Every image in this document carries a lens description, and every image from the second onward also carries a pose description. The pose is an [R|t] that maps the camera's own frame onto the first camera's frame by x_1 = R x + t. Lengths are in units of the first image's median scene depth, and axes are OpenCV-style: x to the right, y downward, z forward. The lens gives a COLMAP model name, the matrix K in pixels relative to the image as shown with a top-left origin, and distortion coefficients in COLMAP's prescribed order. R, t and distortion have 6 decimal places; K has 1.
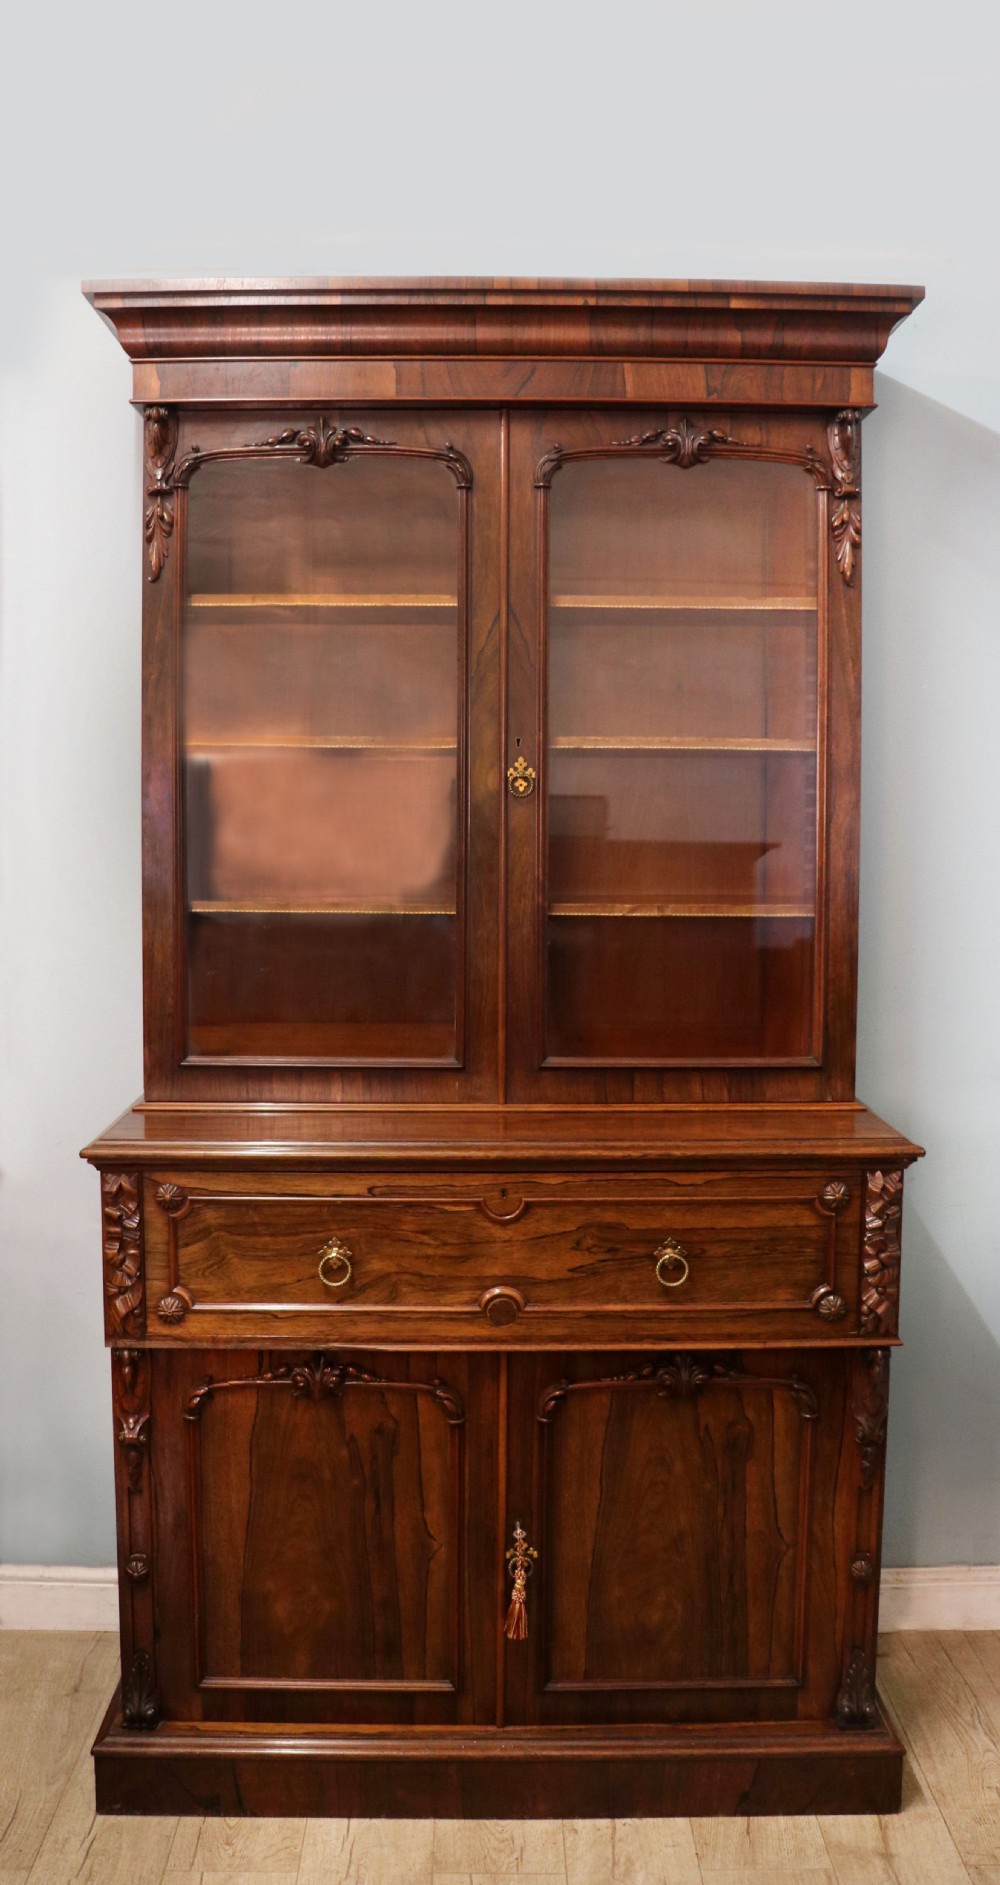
lens RADIAL K [[1670.7, 0, 476.6], [0, 1670.7, 890.8], [0, 0, 1]] dist [-0.187398, 0.136495]
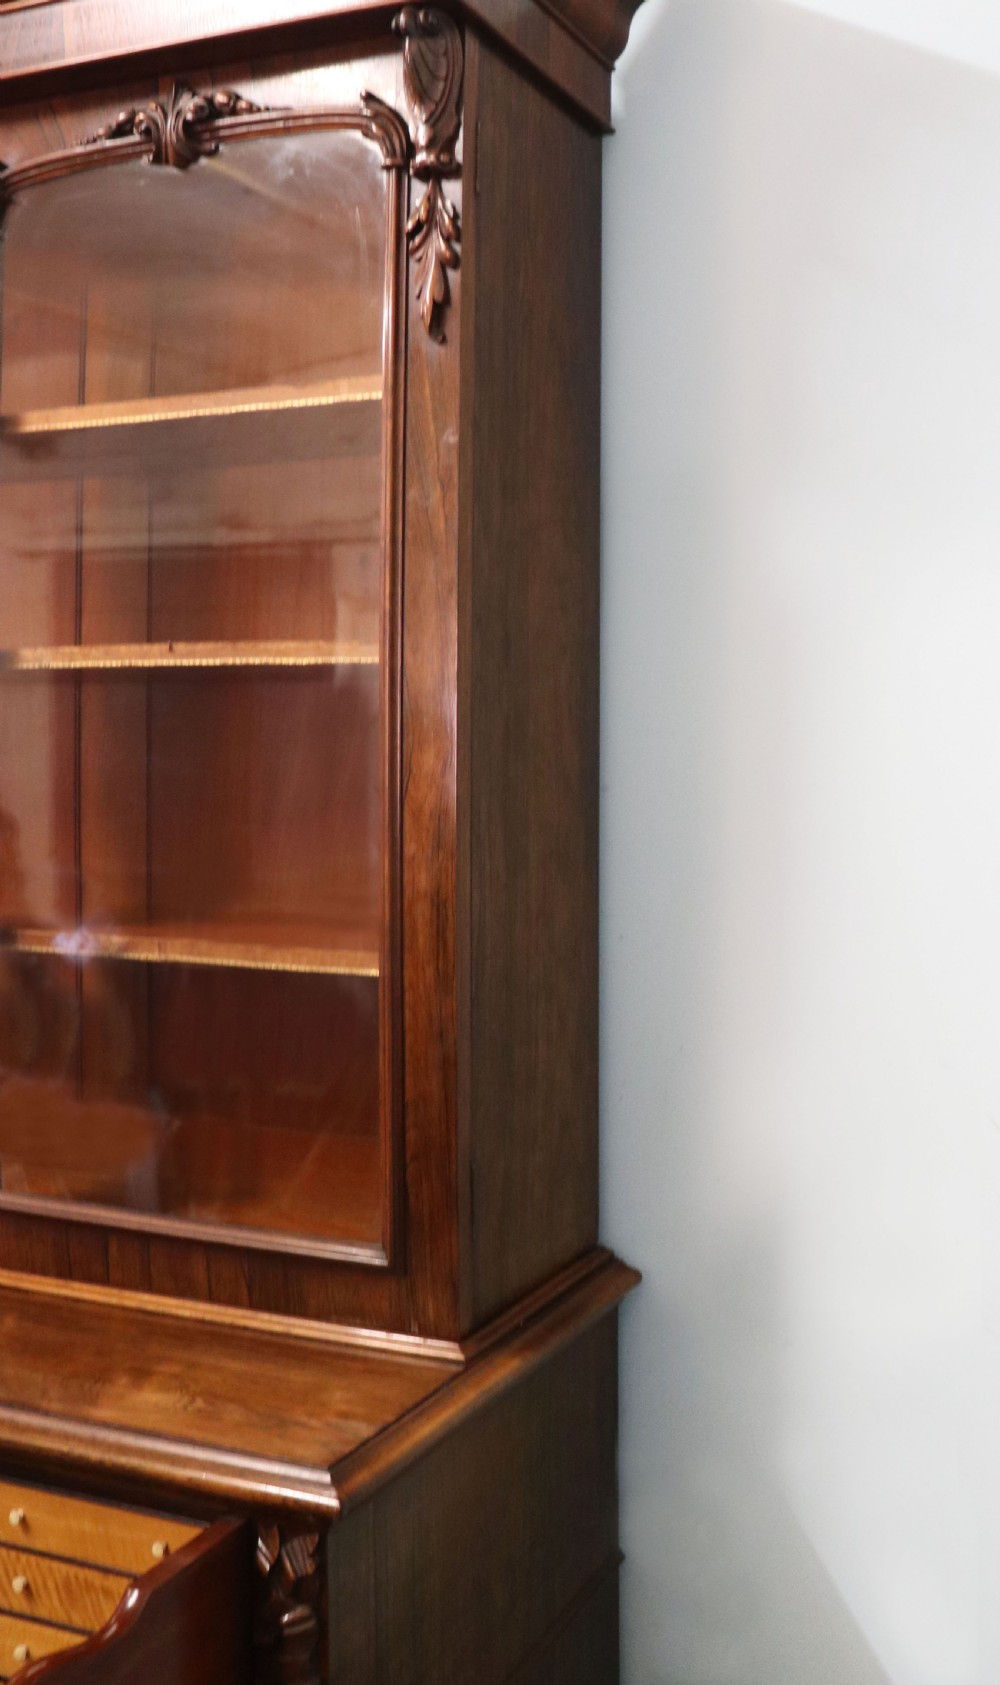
lens RADIAL K [[1724.9, 0, 665.3], [0, 1724.9, 714.5], [0, 0, 1]] dist [-0.144090, 0.000000]
pose [[0.934980, -0.007316, -0.354624, 0.510331], [-0.015062, 0.998067, -0.060302, -0.038548], [0.354380, 0.061722, 0.933062, 0.558736]]
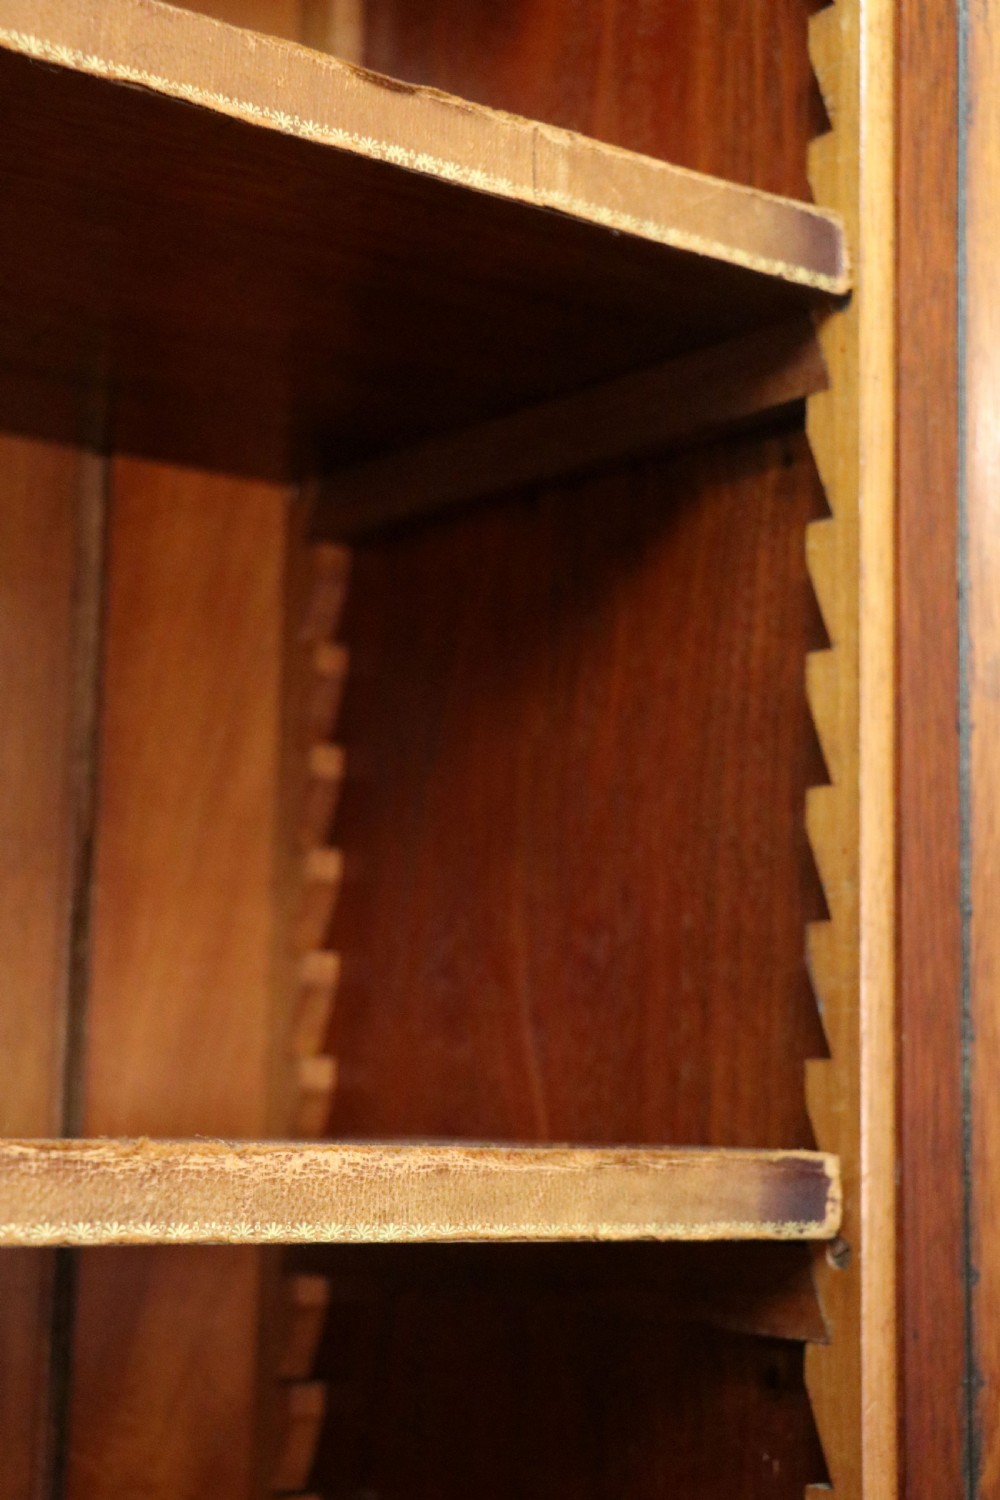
lens RADIAL K [[2483.4, 0, 500.7], [0, 2483.4, 745.9], [0, 0, 1]] dist [0.106168, 0.000000]
pose [[0.795864, 0.100393, 0.597094, 0.062257], [0.014762, 0.982647, -0.184895, -0.092693], [-0.605295, 0.155966, 0.780572, 0.901732]]
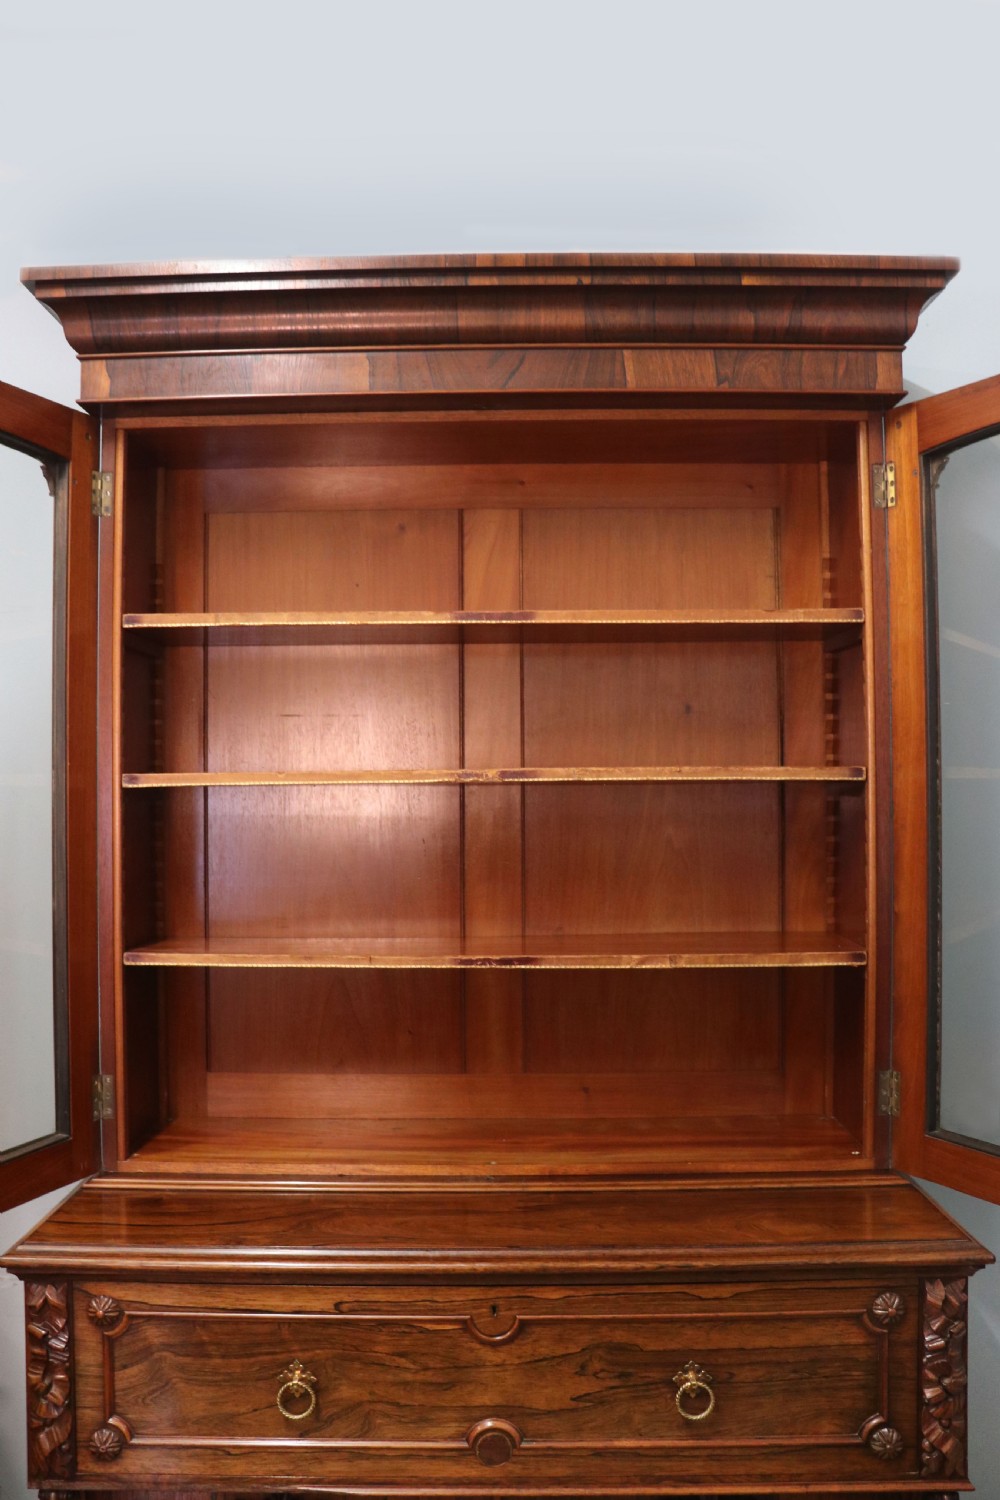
lens RADIAL K [[1313.6, 0, 480.0], [0, 1313.6, 758.0], [0, 0, 1]] dist [-0.172261, 0.152113]
pose [[0.999738, -0.009741, -0.020696, 0.024532], [0.008155, 0.997124, -0.075353, -0.048230], [0.021371, 0.075165, 0.996942, 0.319483]]
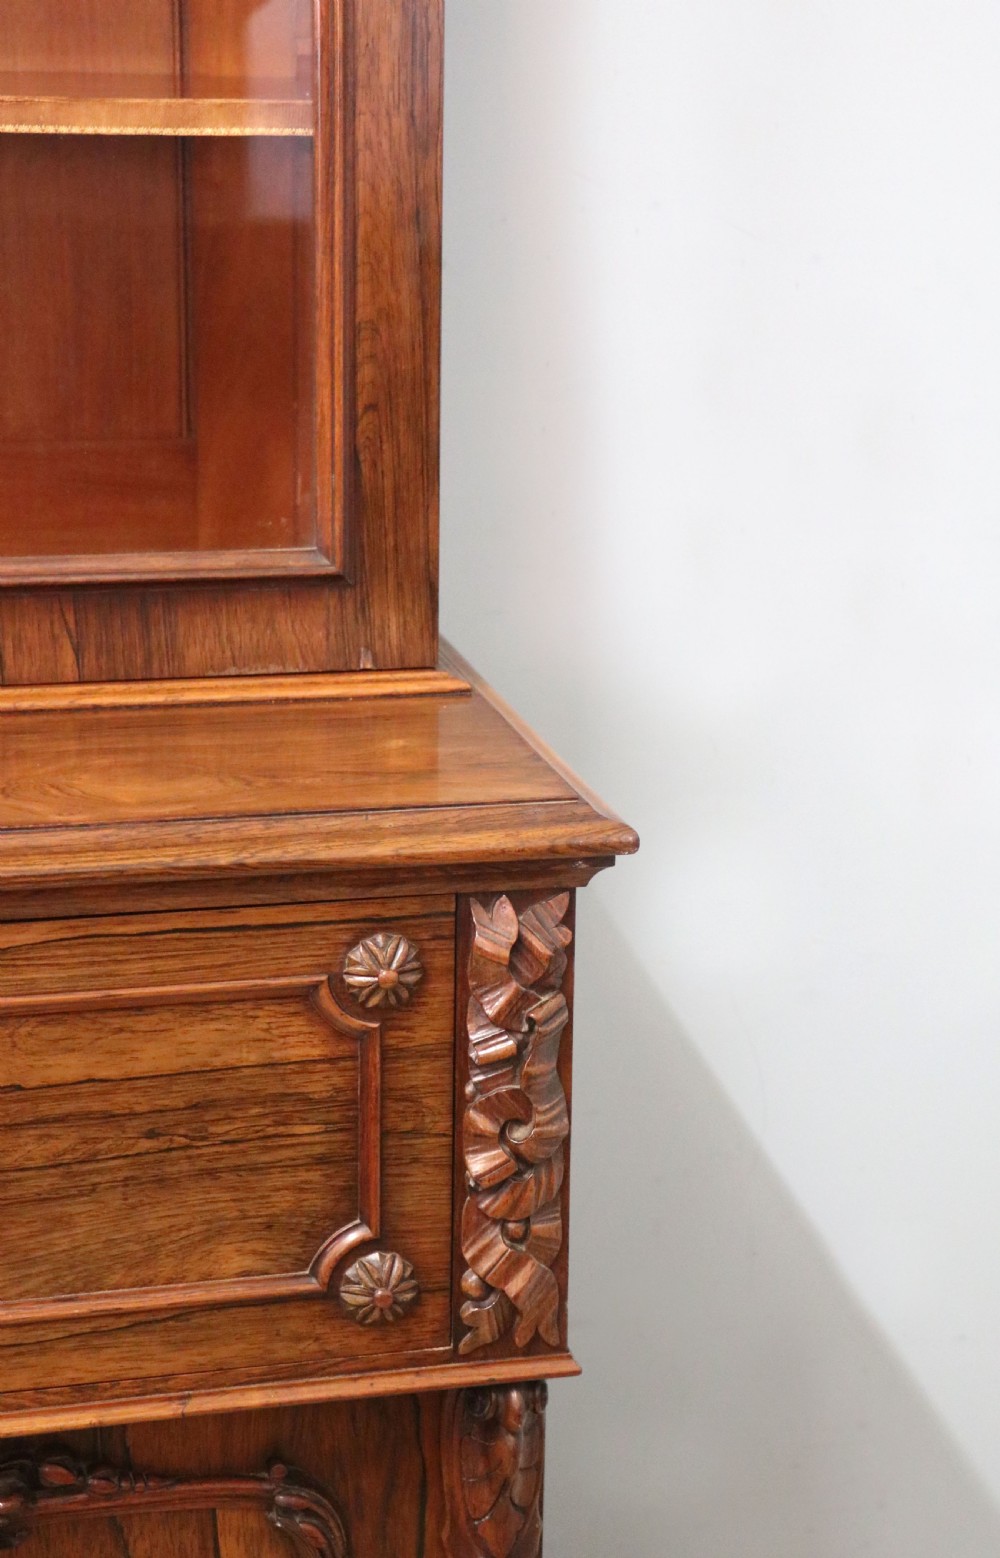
lens RADIAL K [[2994.4, 0, 519.5], [0, 2994.4, 764.8], [0, 0, 1]] dist [0.152006, 0.000000]
pose [[0.971685, -0.049307, 0.231079, 0.101877], [-0.001706, 0.976494, 0.215537, 0.008770], [-0.236275, -0.209828, 0.948760, 0.401346]]
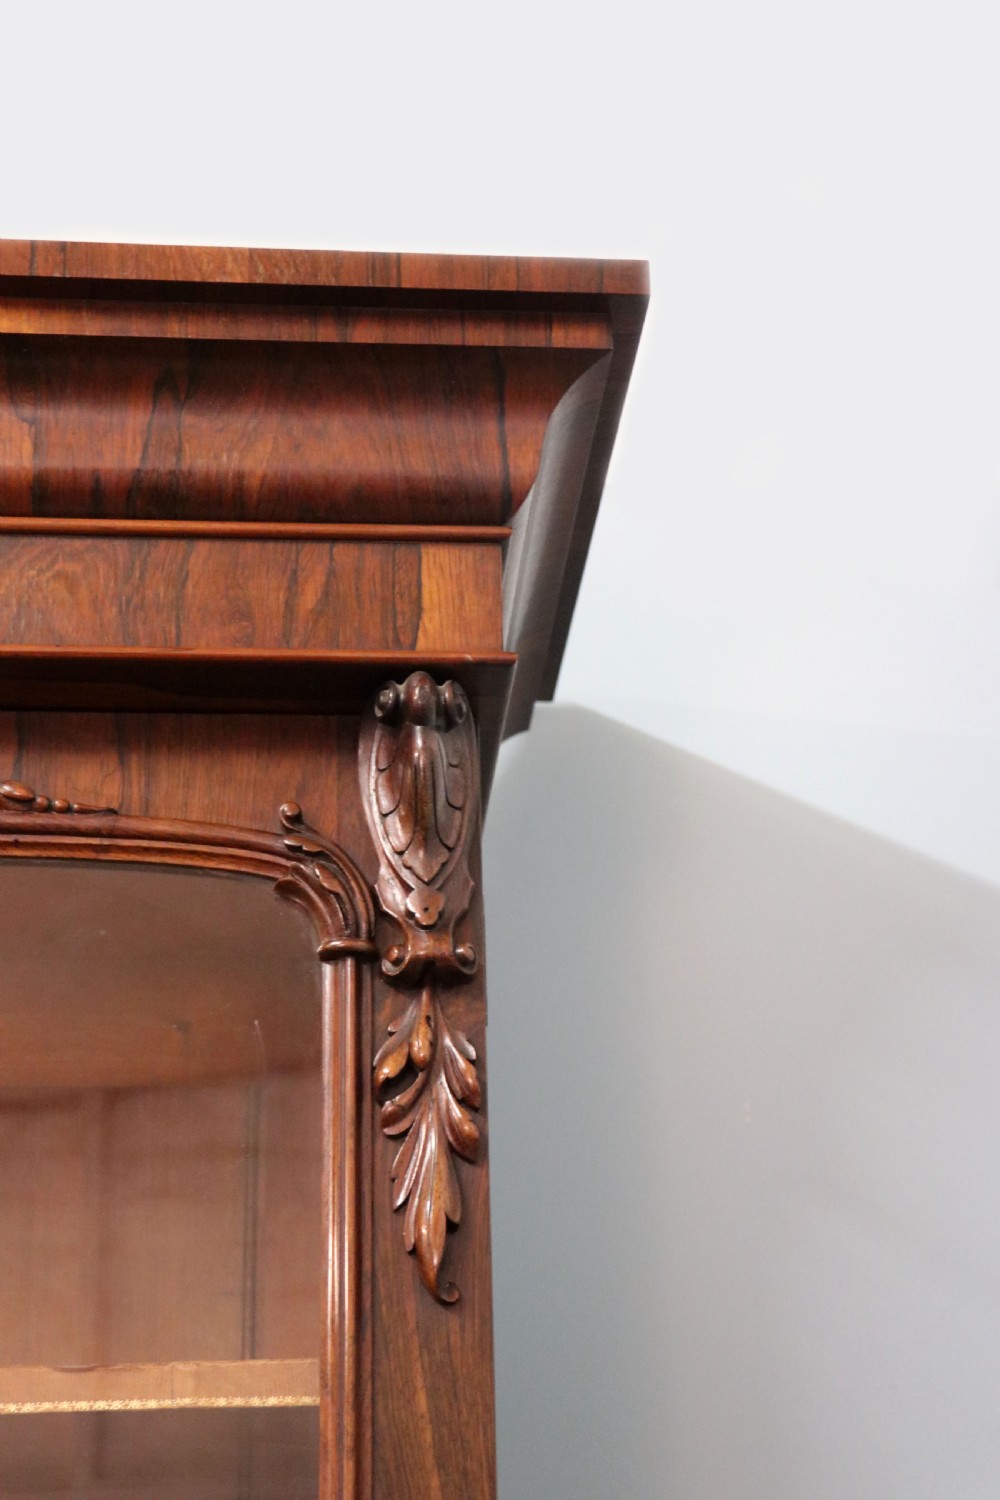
lens RADIAL K [[2483.4, 0, 489.5], [0, 2483.4, 748.6], [0, 0, 1]] dist [0.106168, 0.000000]
pose [[0.997018, 0.003860, 0.077076, 0.213860], [0.033418, 0.878658, -0.476282, -0.076888], [-0.069562, 0.477437, 0.875908, 0.641302]]
